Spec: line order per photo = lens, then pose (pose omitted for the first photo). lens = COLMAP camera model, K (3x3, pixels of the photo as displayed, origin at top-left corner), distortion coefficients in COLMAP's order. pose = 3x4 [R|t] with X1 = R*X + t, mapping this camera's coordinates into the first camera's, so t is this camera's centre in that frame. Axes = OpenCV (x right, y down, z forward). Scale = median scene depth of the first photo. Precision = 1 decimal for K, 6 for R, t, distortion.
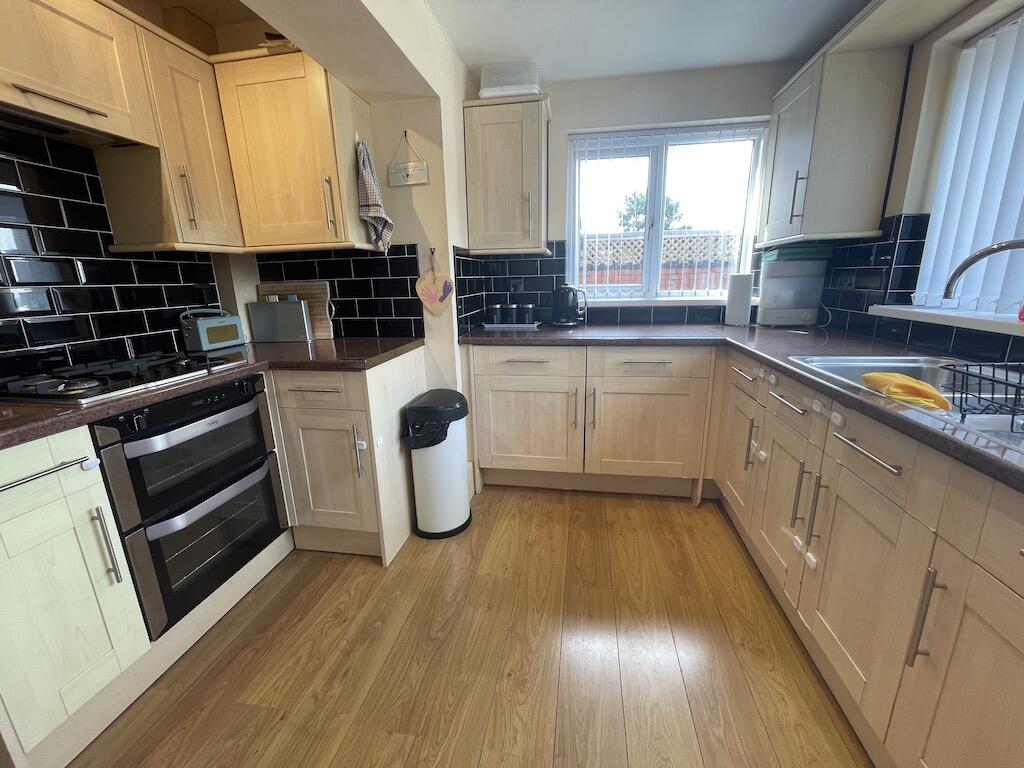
lens RADIAL K [[416.1, 0, 512.6], [0, 416.1, 381.5], [0, 0, 1]] dist [0.000049, 0.000015]
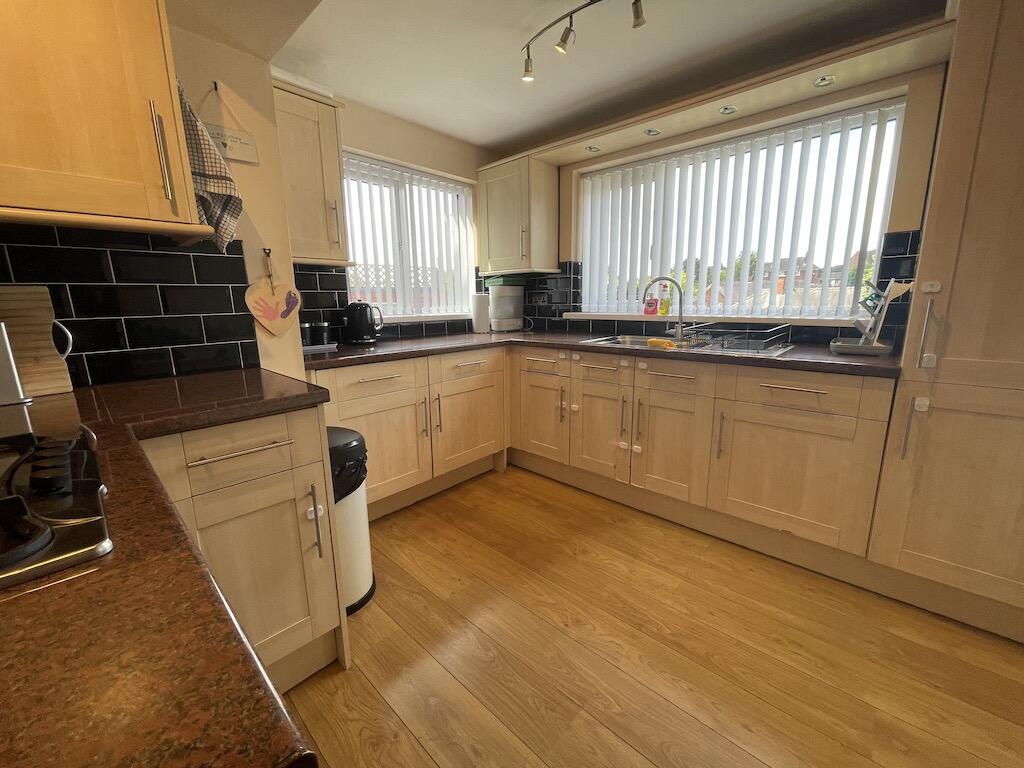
lens RADIAL K [[412.2, 0, 513.0], [0, 412.2, 379.1], [0, 0, 1]] dist [-0.000079, -0.000181]
pose [[0.544814, -0.144317, 0.826045, -0.576325], [0.203699, 0.978350, 0.036578, -0.021023], [-0.813440, 0.148336, 0.562416, 0.232687]]
